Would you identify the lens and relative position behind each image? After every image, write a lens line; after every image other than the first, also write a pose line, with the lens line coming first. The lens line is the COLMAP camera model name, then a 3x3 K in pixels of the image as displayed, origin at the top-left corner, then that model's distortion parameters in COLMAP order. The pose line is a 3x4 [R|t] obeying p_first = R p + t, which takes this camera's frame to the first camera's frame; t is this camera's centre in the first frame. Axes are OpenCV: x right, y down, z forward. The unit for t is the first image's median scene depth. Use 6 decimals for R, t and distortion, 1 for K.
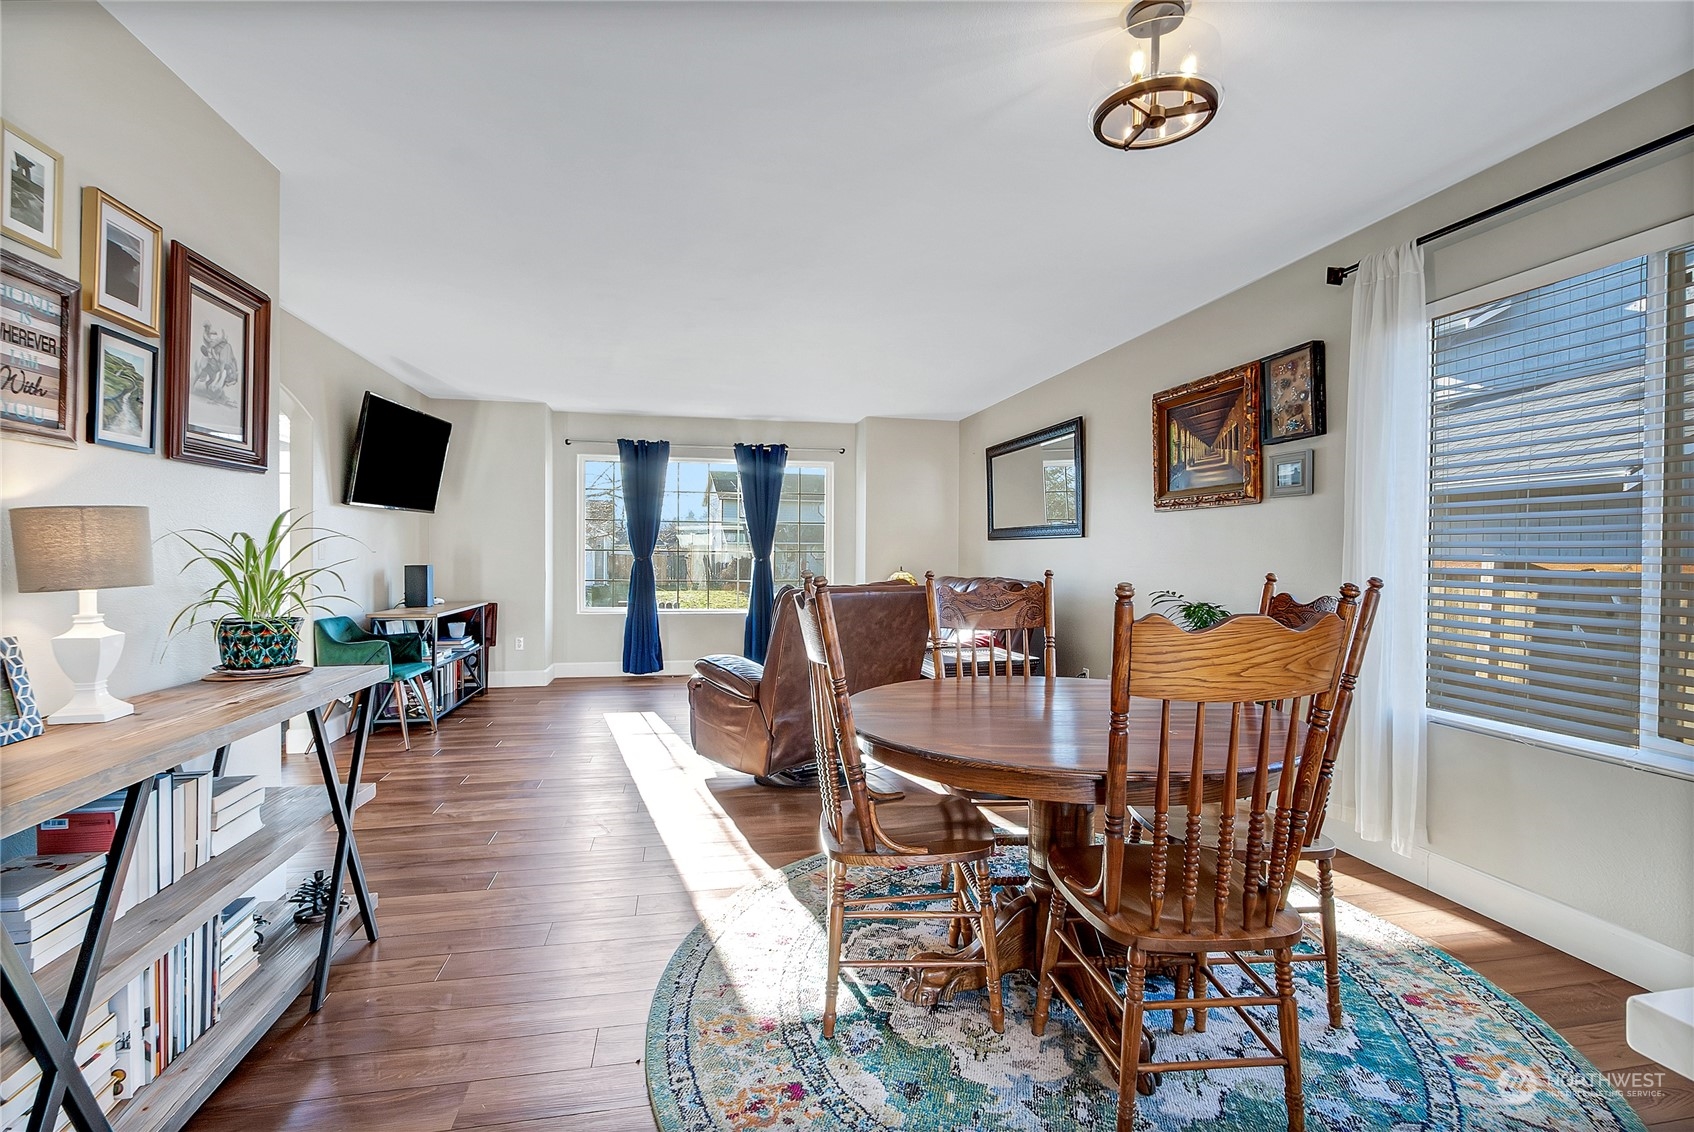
lens RADIAL K [[775.3, 0, 848.6], [0, 775.3, 577.5], [0, 0, 1]] dist [0.001671, 0.000126]
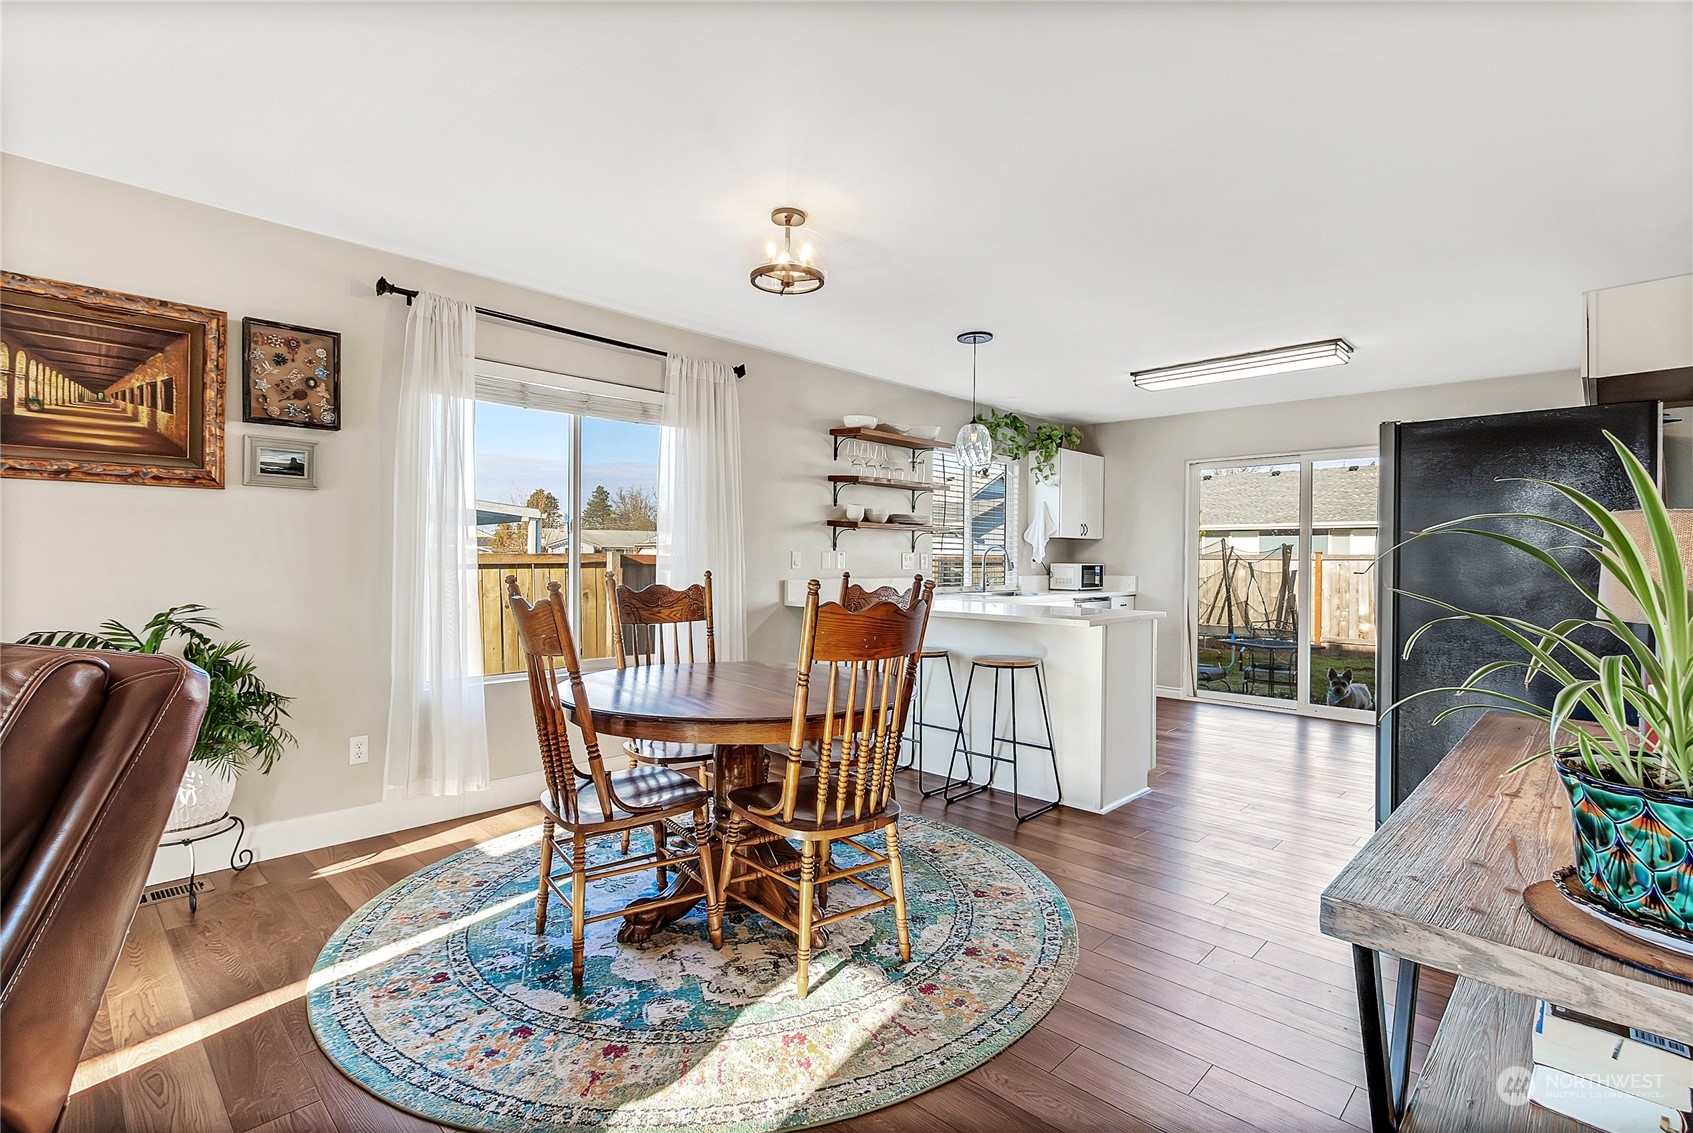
lens RADIAL K [[791.3, 0, 846.5], [0, 791.3, 566.5], [0, 0, 1]] dist [-0.000247, -0.000025]
pose [[-0.562451, -0.014207, 0.826708, -0.307411], [0.015029, 0.999512, 0.027401, -0.016229], [-0.826694, 0.027837, -0.561963, 0.550857]]
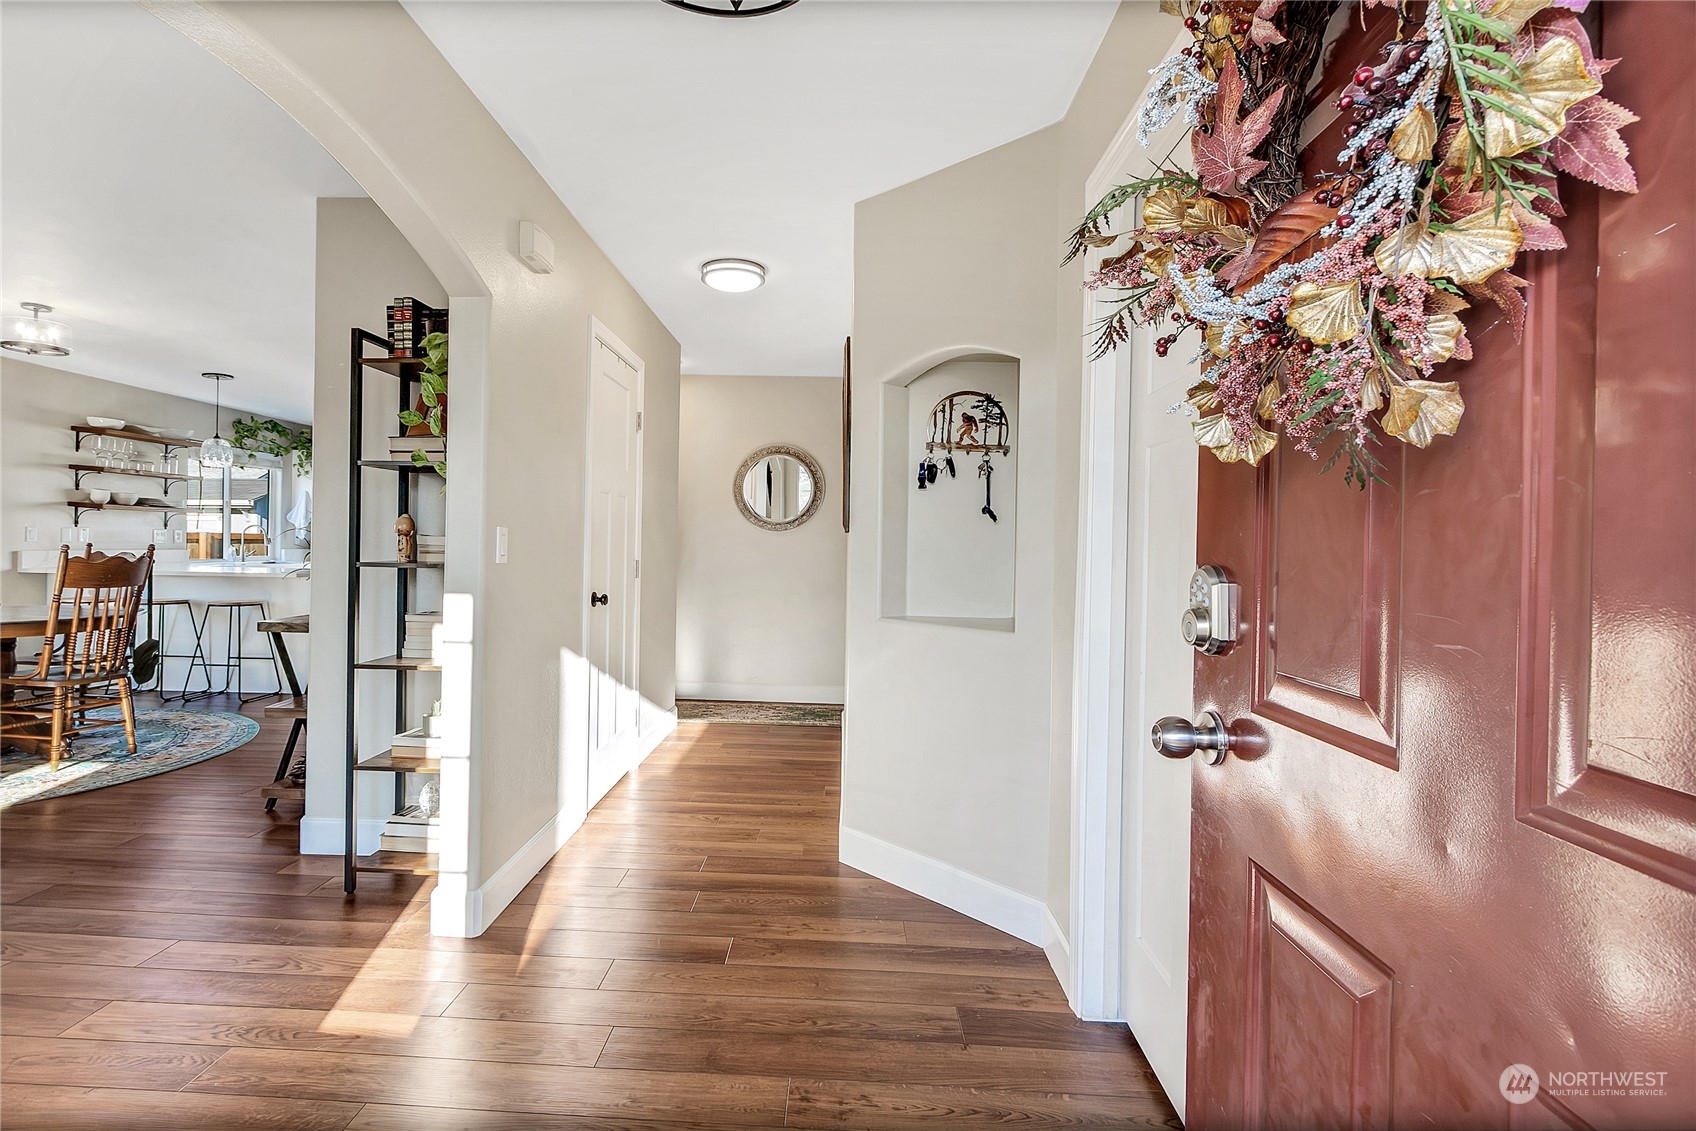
lens RADIAL K [[787.5, 0, 847.7], [0, 787.5, 546.1], [0, 0, 1]] dist [0.000925, 0.000683]
pose [[-0.977885, -0.017054, 0.208449, -0.799461], [-0.010911, 0.999473, 0.030589, -0.027480], [-0.208861, 0.027638, -0.977555, 0.881703]]
